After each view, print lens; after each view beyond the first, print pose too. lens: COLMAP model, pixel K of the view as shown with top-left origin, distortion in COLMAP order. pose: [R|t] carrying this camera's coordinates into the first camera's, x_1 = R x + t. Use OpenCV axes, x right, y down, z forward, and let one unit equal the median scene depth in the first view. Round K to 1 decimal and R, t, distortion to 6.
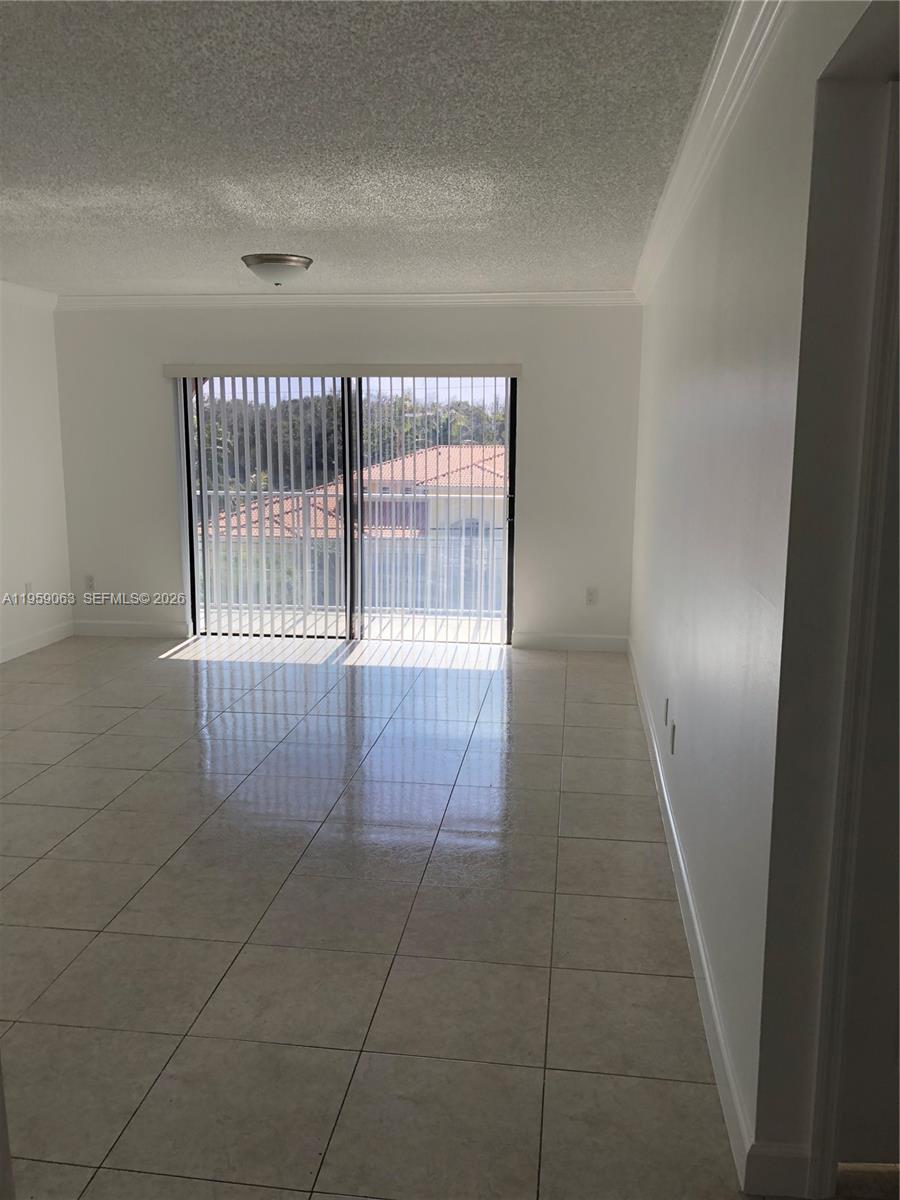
lens RADIAL K [[967.2, 0, 429.3], [0, 967.2, 597.6], [0, 0, 1]] dist [0.167800, -0.290283]
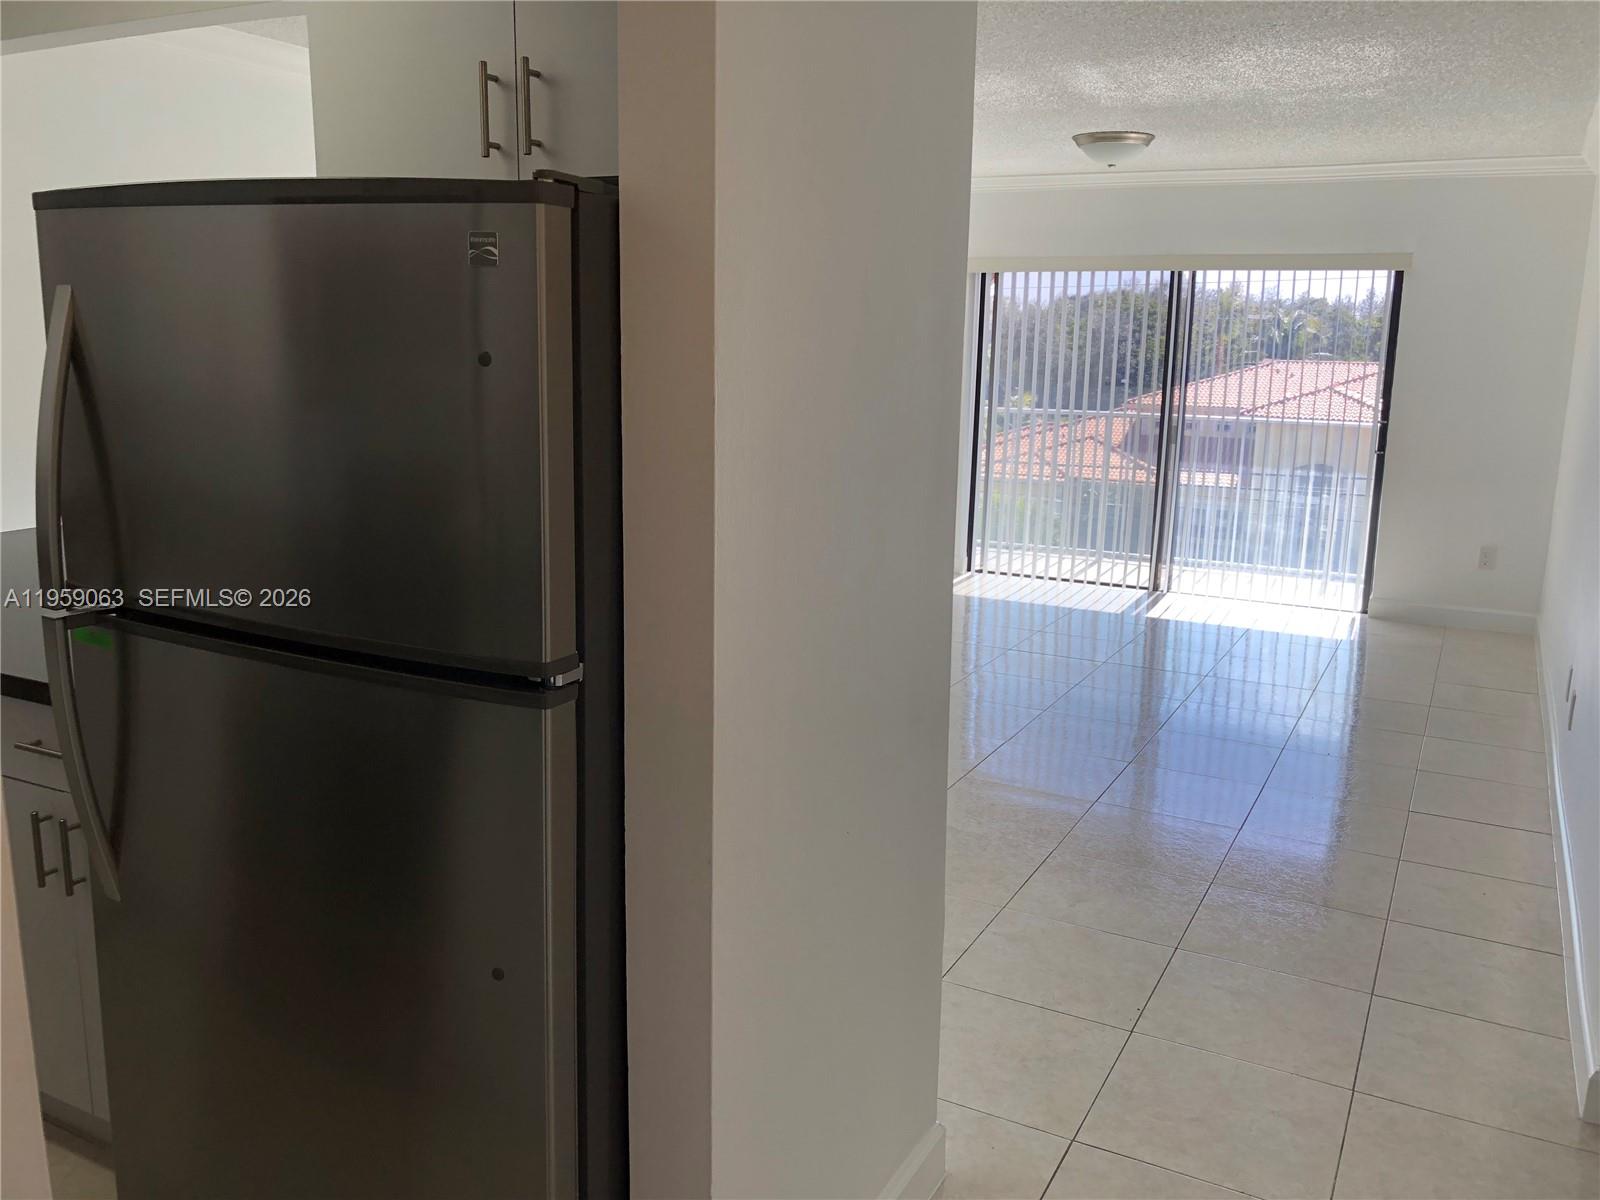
lens RADIAL K [[1303.8, 0, 824.3], [0, 1303.8, 592.5], [0, 0, 1]] dist [0.060363, -0.039901]
pose [[0.950147, 0.075840, -0.302437, -0.011476], [-0.069021, 0.997063, 0.033187, 0.027055], [0.304066, -0.010658, 0.952591, -0.141100]]
